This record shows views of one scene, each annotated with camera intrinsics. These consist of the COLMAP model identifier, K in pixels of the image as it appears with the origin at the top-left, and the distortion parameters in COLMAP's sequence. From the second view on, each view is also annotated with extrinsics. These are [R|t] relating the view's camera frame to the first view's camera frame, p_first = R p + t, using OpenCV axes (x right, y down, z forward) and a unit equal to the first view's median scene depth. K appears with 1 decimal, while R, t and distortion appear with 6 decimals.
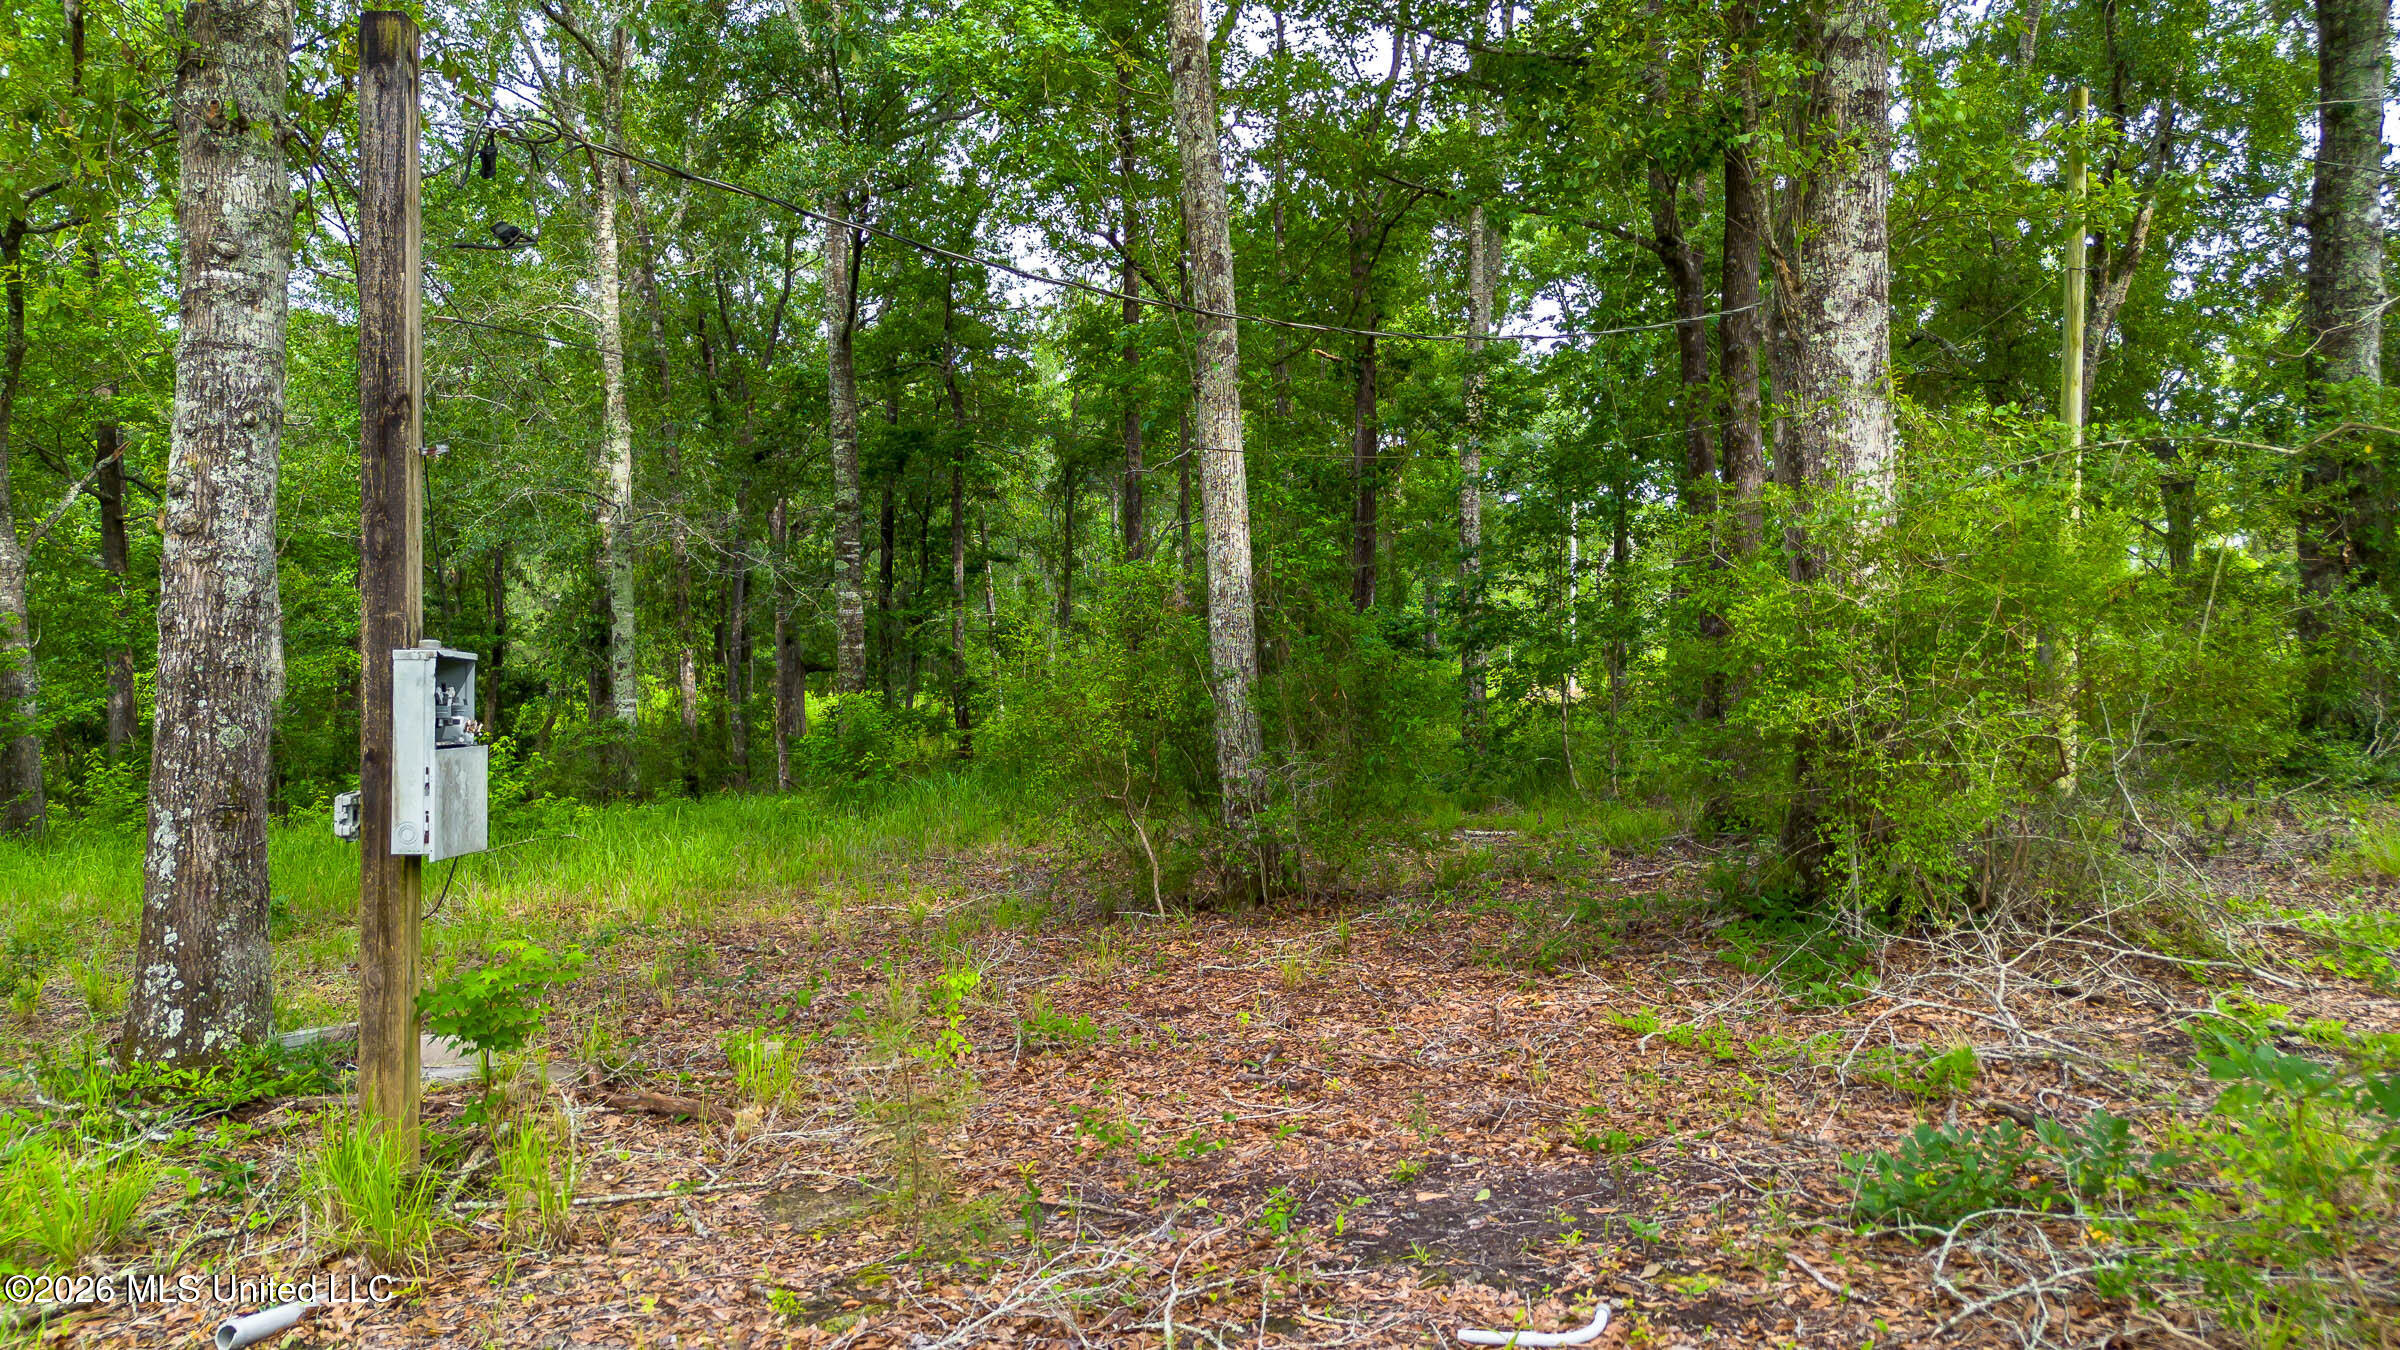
lens RADIAL K [[1824.3, 0, 1200.0], [0, 1824.3, 675.0], [0, 0, 1]] dist [0.009995, 0.009460]
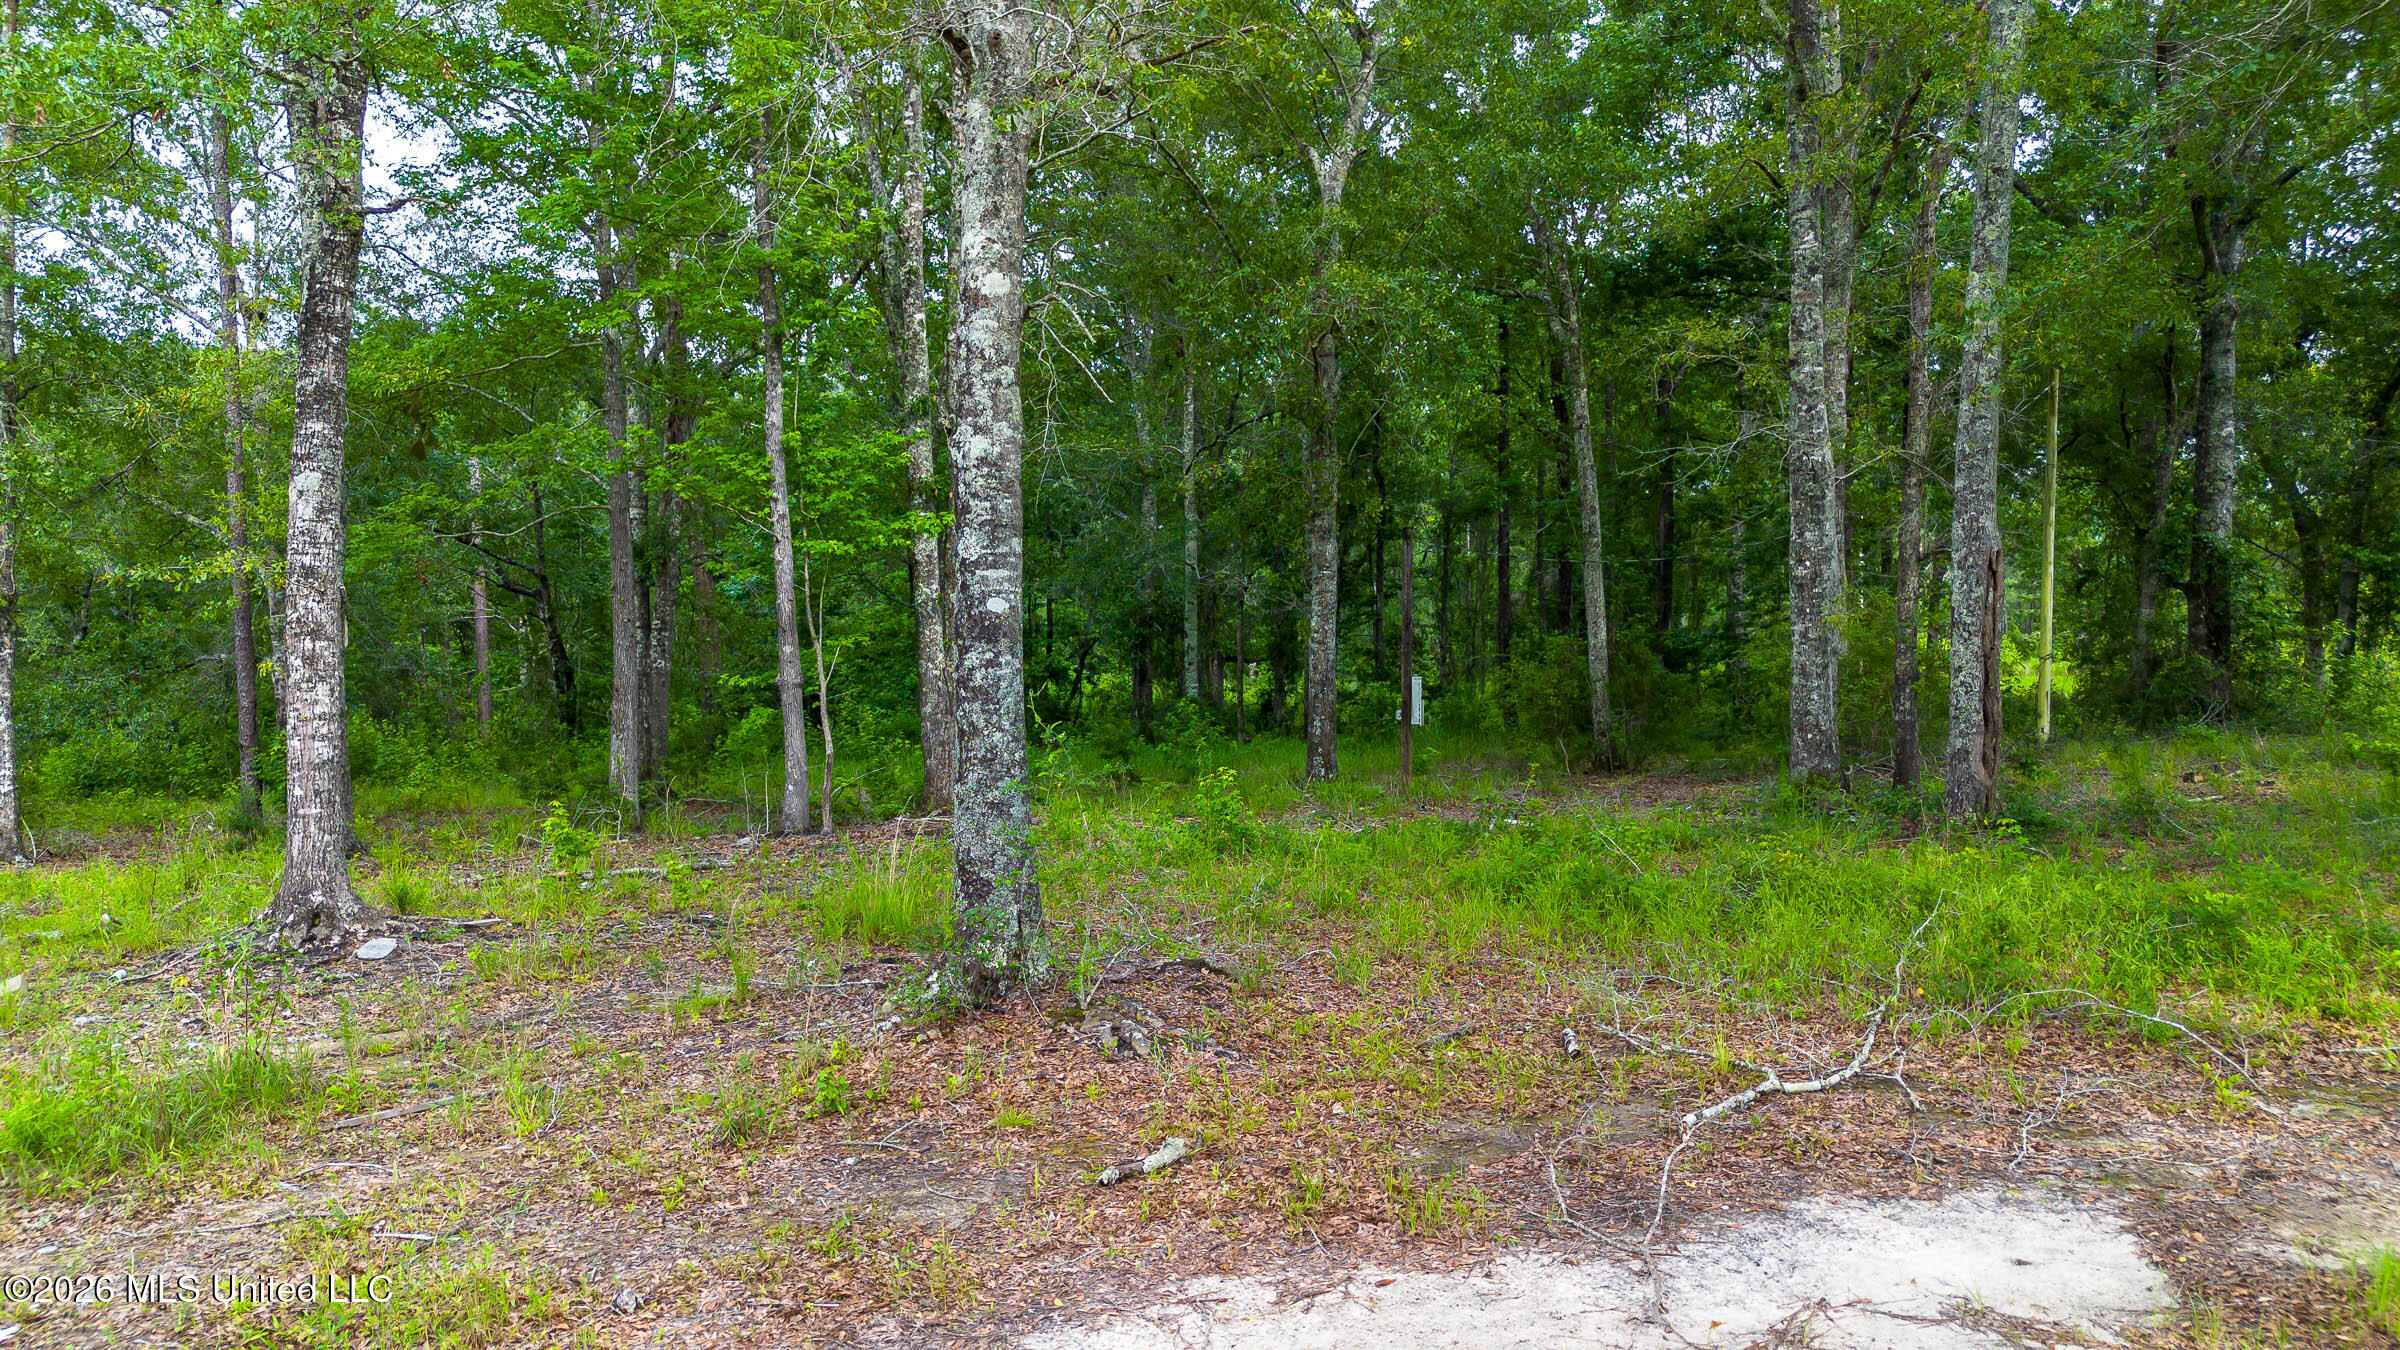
lens RADIAL K [[1824.3, 0, 1200.0], [0, 1824.3, 675.0], [0, 0, 1]] dist [0.009995, 0.009460]
pose [[0.986142, 0.009012, -0.165661, -0.102352], [-0.007868, 0.999940, 0.007559, -0.020363], [0.165720, -0.006151, 0.986154, -1.493025]]
